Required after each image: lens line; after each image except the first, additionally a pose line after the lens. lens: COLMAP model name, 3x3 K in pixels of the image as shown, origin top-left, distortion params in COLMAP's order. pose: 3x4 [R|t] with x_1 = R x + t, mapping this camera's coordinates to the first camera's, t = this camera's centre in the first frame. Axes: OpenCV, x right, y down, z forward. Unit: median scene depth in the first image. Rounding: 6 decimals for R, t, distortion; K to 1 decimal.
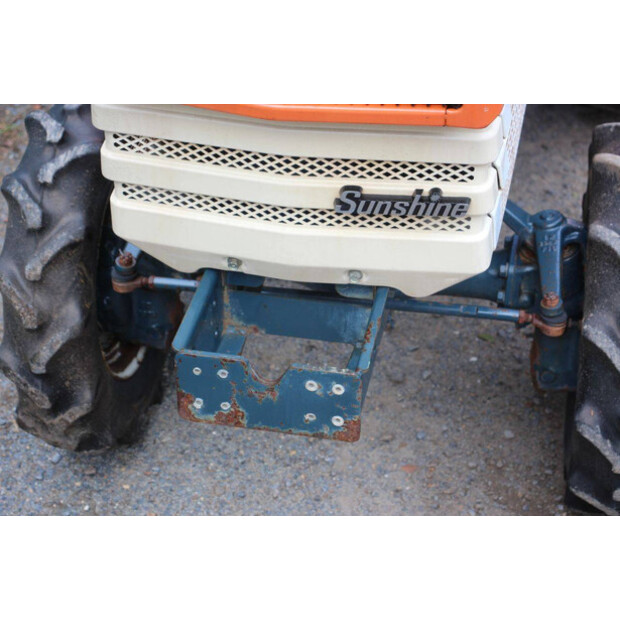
lens RADIAL K [[1449.9, 0, 310.0], [0, 1449.9, 310.0], [0, 0, 1]] dist [0.386085, 0.476246]
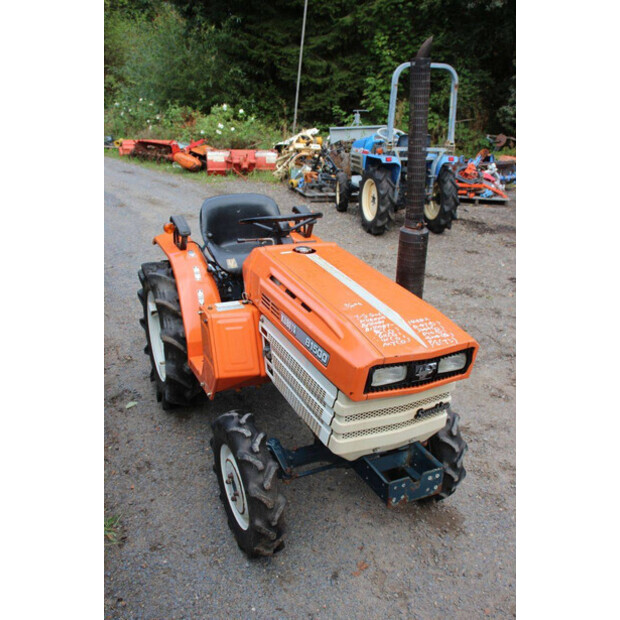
lens RADIAL K [[595.6, 0, 301.2], [0, 595.6, 310.2], [0, 0, 1]] dist [-0.130622, 0.191574]
pose [[0.816490, -0.188506, 0.545720, -0.764057], [0.323536, 0.932237, -0.162046, -0.149661], [-0.478193, 0.308869, 0.822150, 0.041825]]
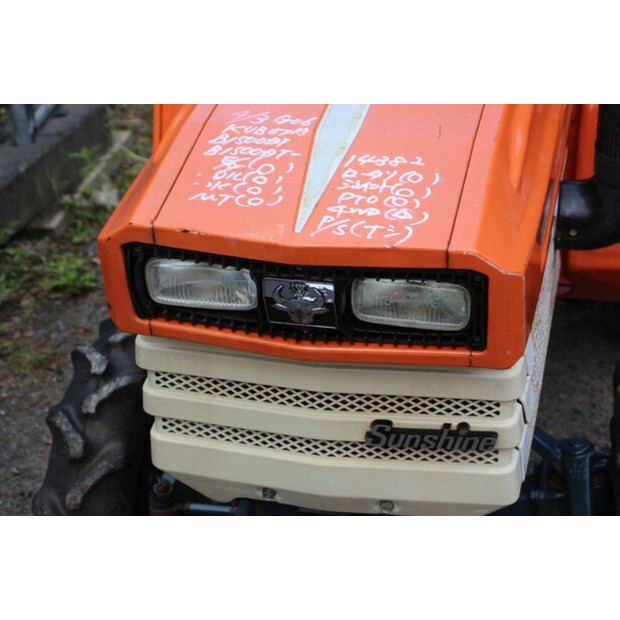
lens RADIAL K [[1449.9, 0, 310.0], [0, 1449.9, 310.0], [0, 0, 1]] dist [0.386085, 0.476246]
pose [[0.999728, -0.006955, -0.022259, 0.000774], [0.003889, 0.990849, -0.134921, -0.021964], [0.022994, 0.134797, 0.990606, -0.040194]]
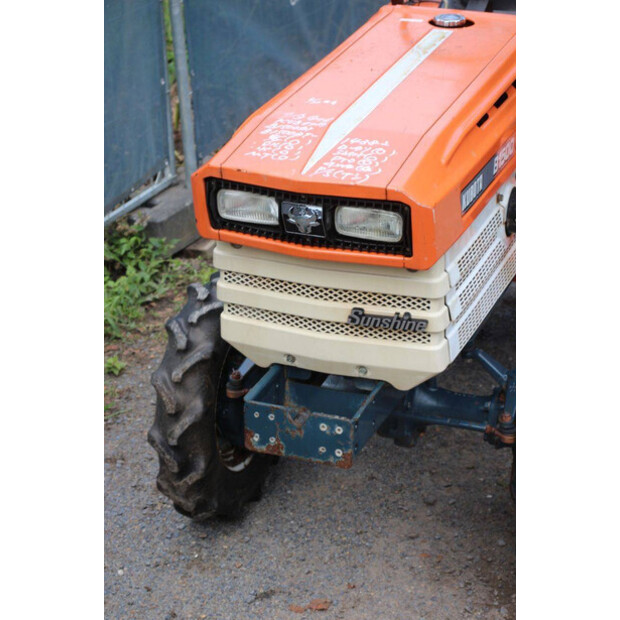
lens RADIAL K [[1449.9, 0, 310.0], [0, 1449.9, 310.0], [0, 0, 1]] dist [0.386085, 0.476246]
pose [[0.985492, 0.071406, -0.153972, 0.218631], [-0.103926, 0.971111, -0.214809, 0.265125], [0.134186, 0.227694, 0.964443, -0.577902]]
